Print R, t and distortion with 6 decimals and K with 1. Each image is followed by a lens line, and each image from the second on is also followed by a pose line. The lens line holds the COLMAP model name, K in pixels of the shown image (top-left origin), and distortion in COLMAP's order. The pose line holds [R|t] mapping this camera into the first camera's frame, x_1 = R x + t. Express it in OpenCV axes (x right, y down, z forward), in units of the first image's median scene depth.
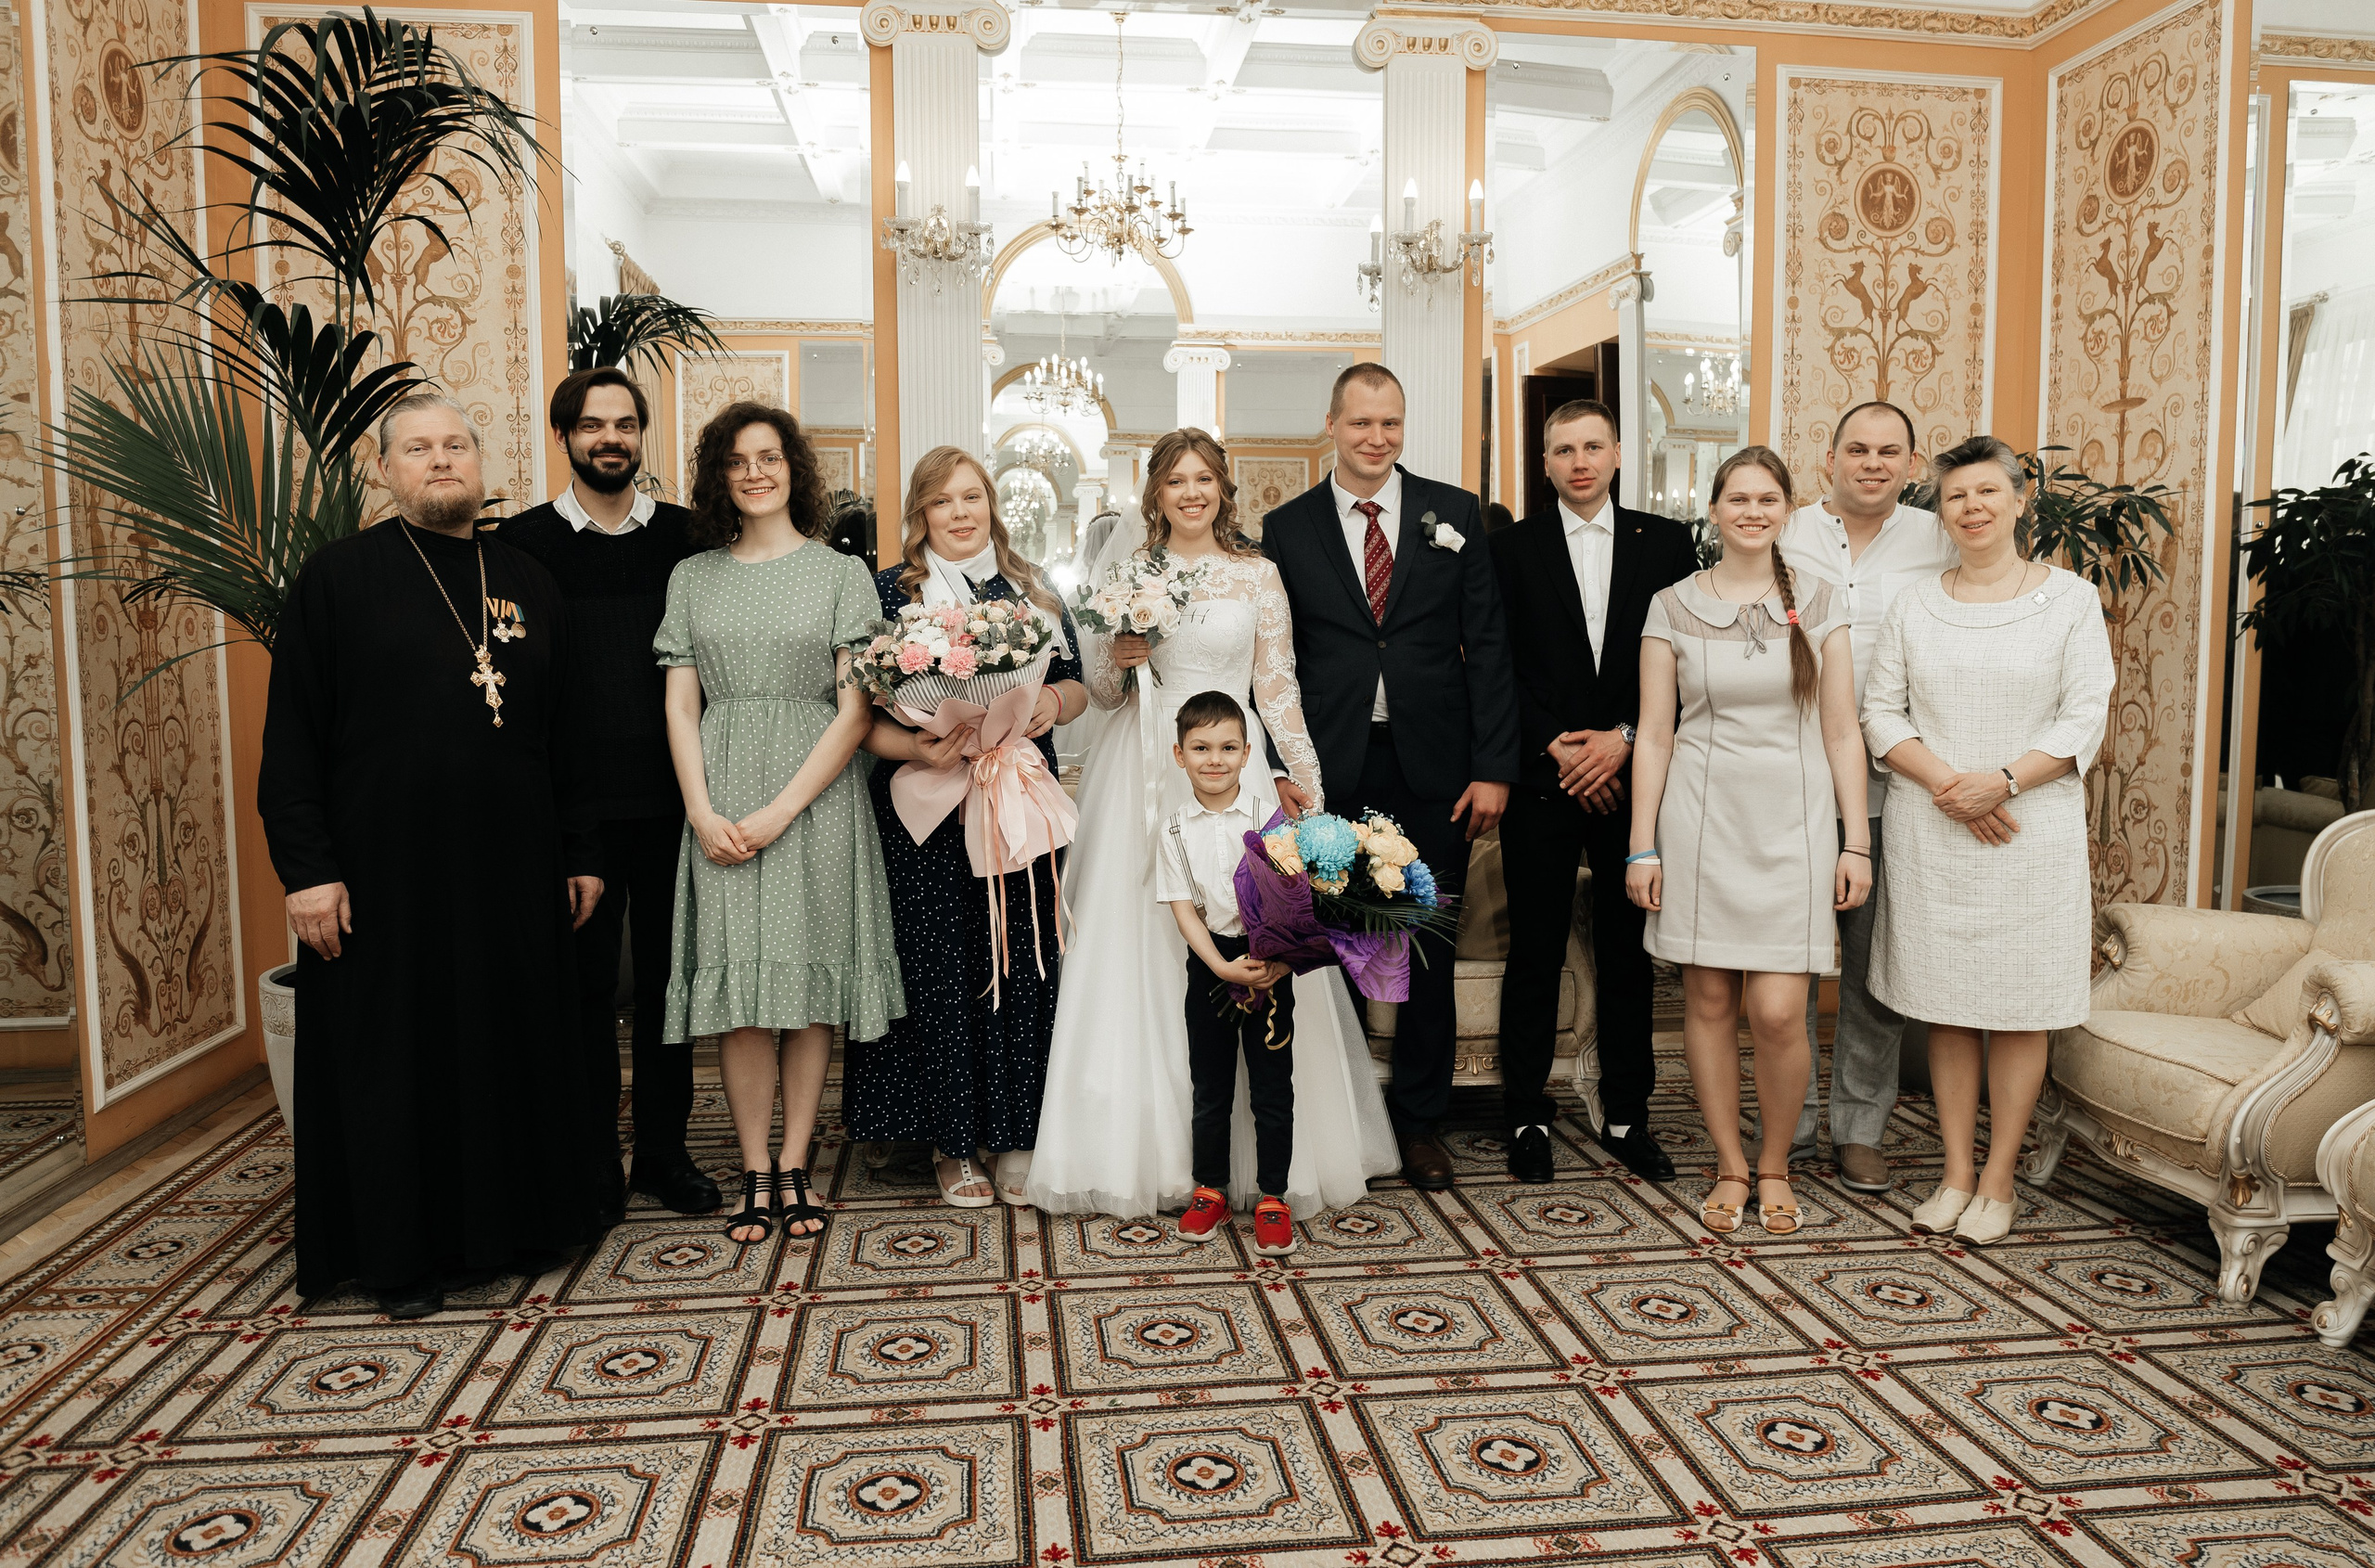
lens RADIAL K [[1613.1, 0, 1194.6], [0, 1613.1, 784.5], [0, 0, 1]] dist [0.004733, -0.058476]
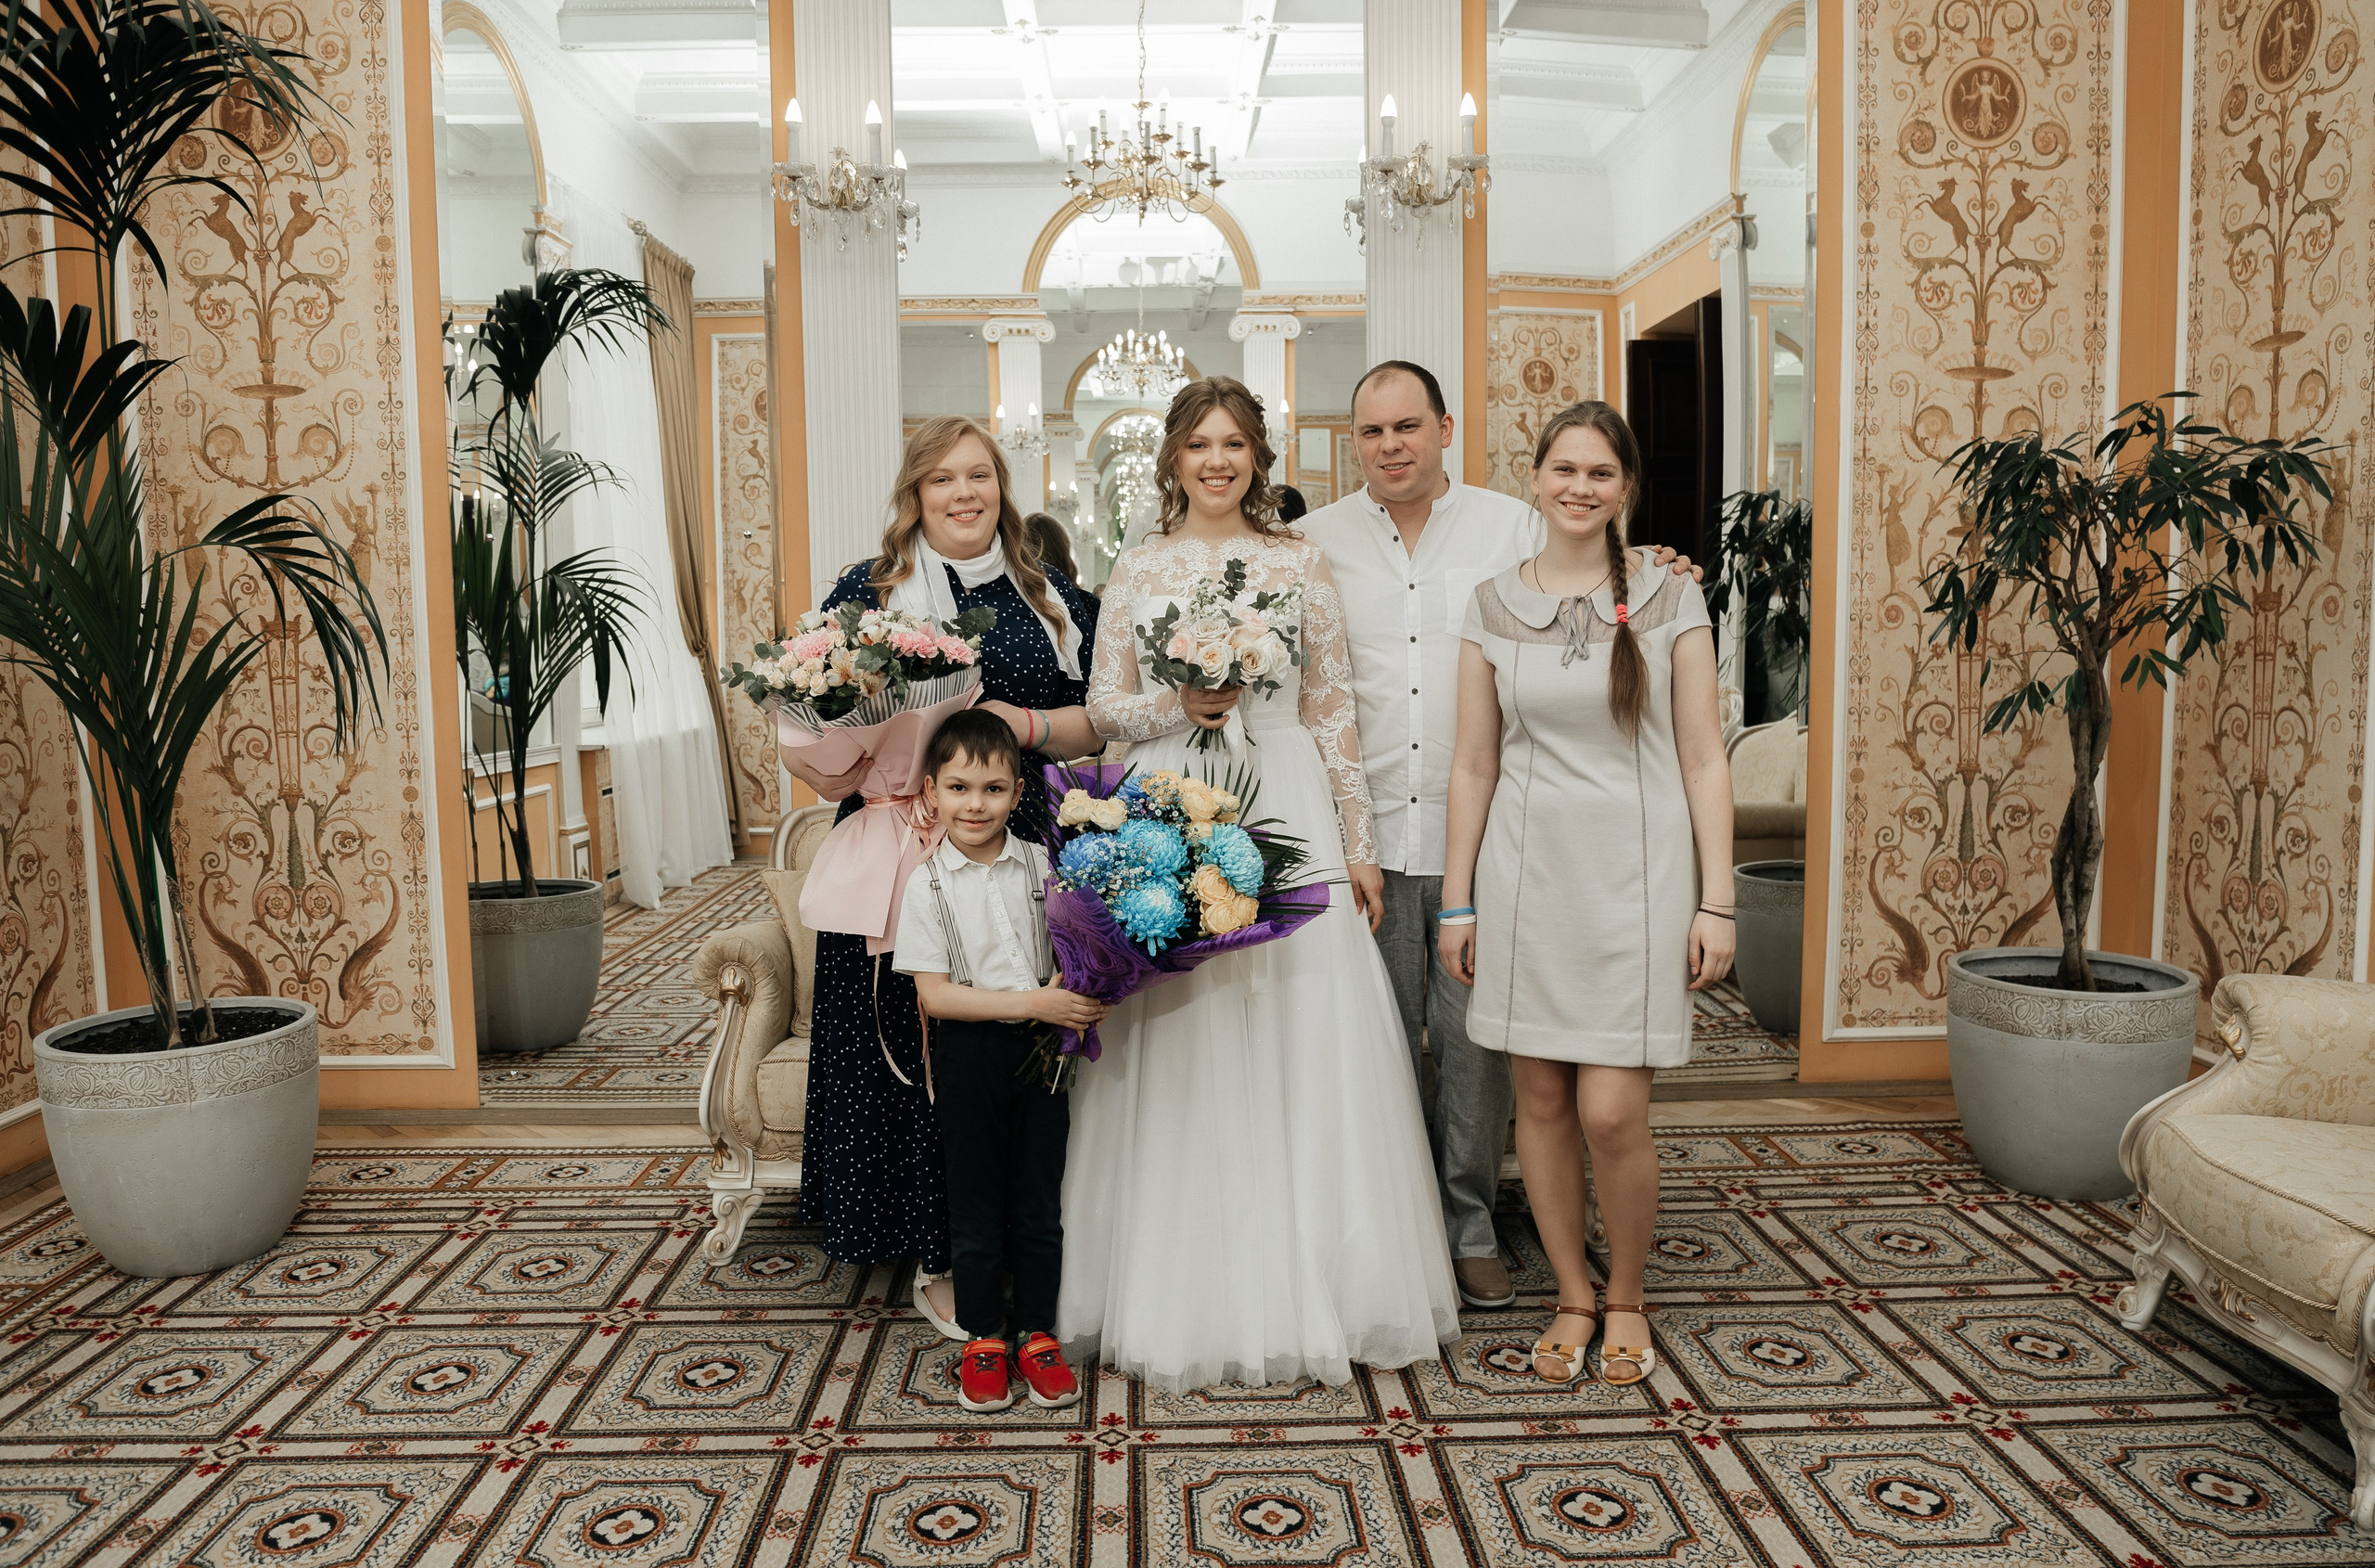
lens RADIAL K [[1668.0, 0, 1180.3], [0, 1668.0, 788.7], [0, 0, 1]] dist [-0.047391, 0.006837]
pose [[0.994825, -0.001478, -0.101590, 0.115454], [0.002049, 0.999983, 0.005517, -0.017047], [0.101581, -0.005697, 0.994811, 0.127396]]
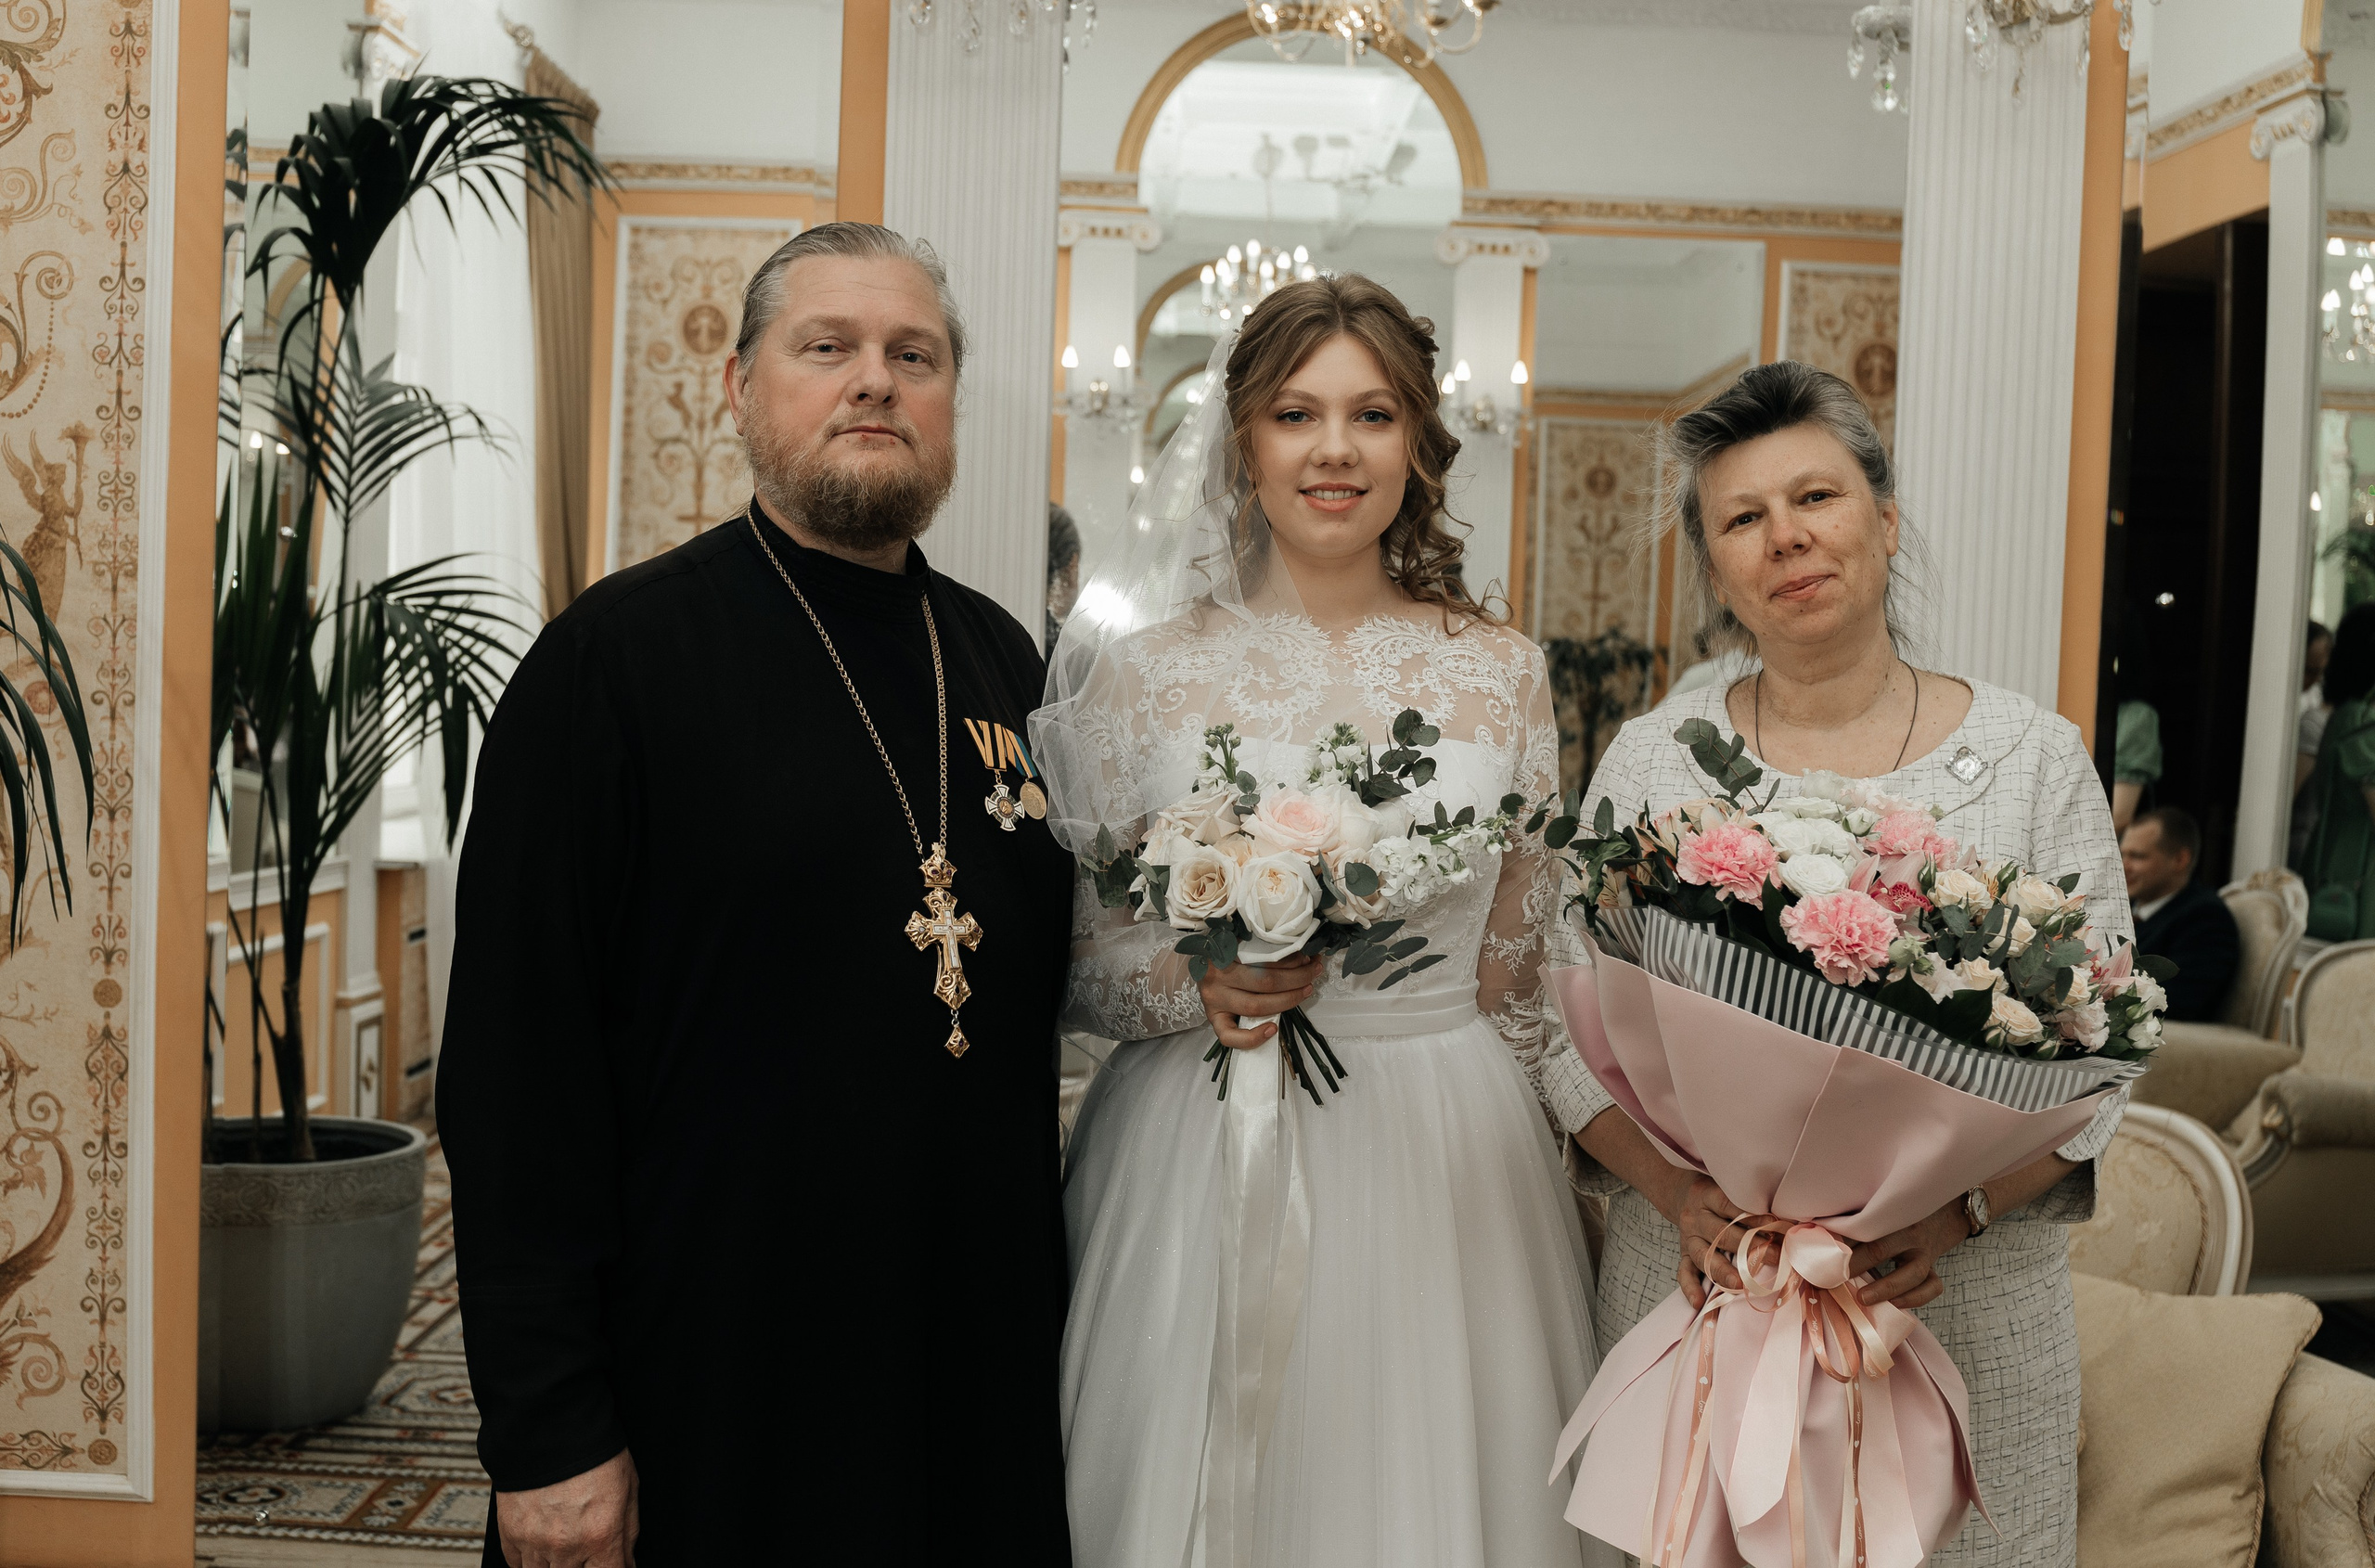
lens RADIAL K [[2412.6, 0, 1193.6], [0, 2412.6, 788.7], [0, 0, 1]] dist [-0.007883, -0.050805]
pose [[0.993180, 0.044647, -0.107708, -0.006452], [-0.049794, 0.997719, -0.045584, -0.056574], [0.105427, 0.050637, 0.993137, 0.313893]]
